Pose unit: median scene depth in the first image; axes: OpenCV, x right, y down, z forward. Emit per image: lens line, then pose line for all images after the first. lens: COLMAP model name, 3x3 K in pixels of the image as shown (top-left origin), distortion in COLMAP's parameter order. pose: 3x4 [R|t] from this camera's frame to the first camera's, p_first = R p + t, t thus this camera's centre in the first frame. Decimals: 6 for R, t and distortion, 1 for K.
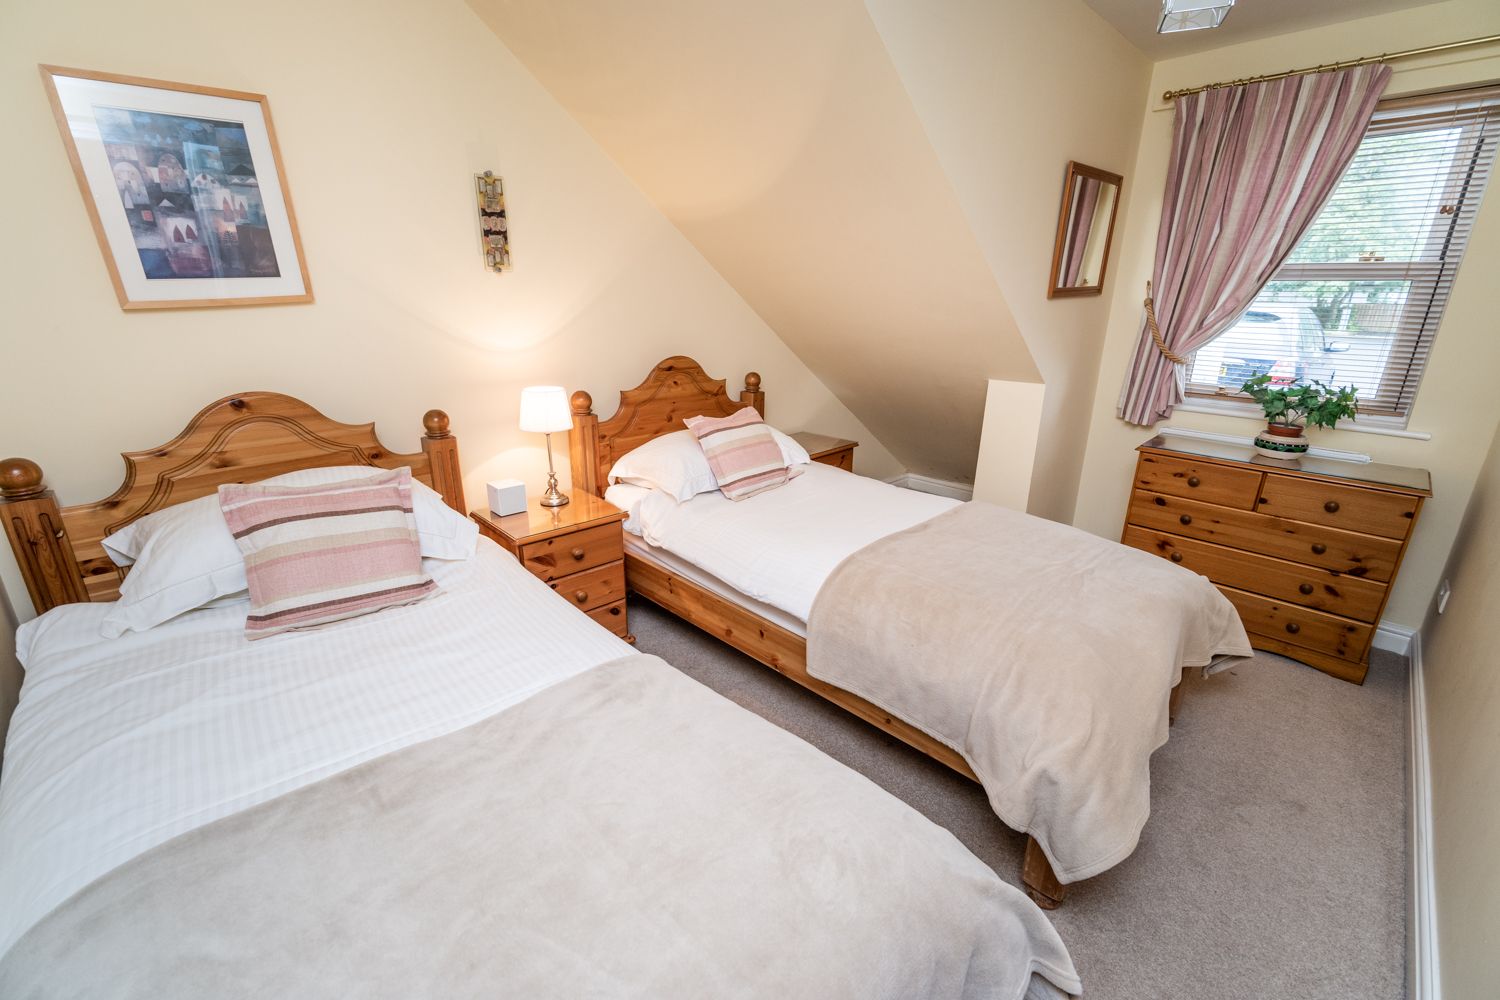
lens RADIAL K [[639.0, 0, 745.4], [0, 639.0, 515.8], [0, 0, 1]] dist [0.000989, 0.000423]
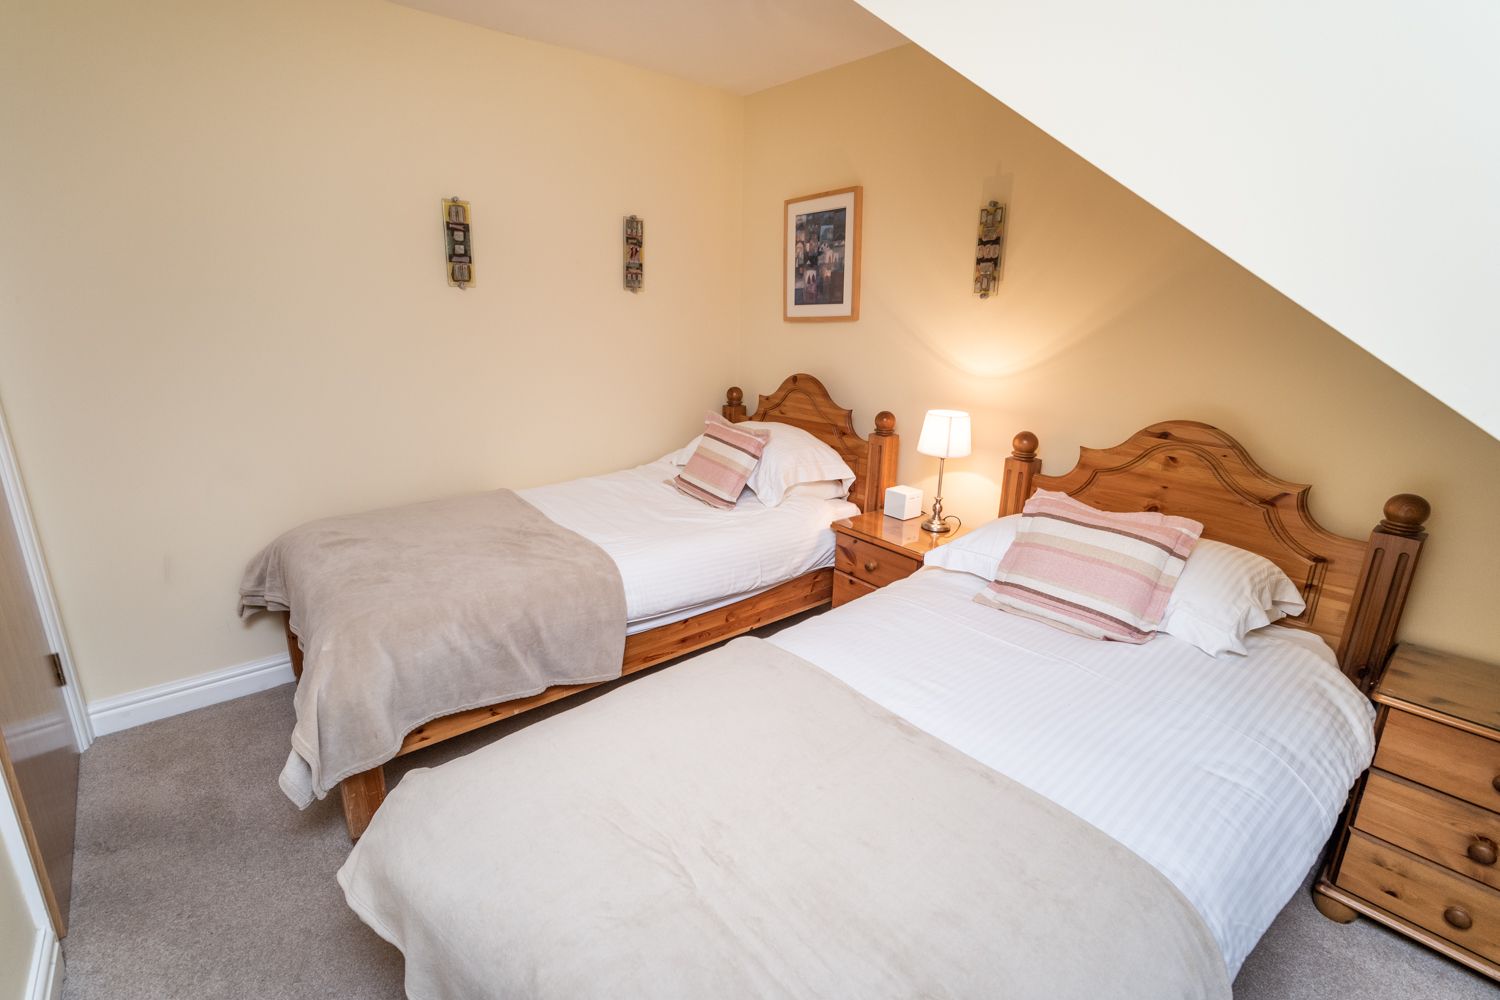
lens RADIAL K [[665.2, 0, 750.0], [0, 665.2, 500.0], [0, 0, 1]] dist [0.000425, 0.000107]
pose [[-0.062517, 0.269181, -0.961058, 0.894741], [-0.358478, 0.892627, 0.273333, -0.308577], [0.931442, 0.361606, 0.040691, 0.893594]]
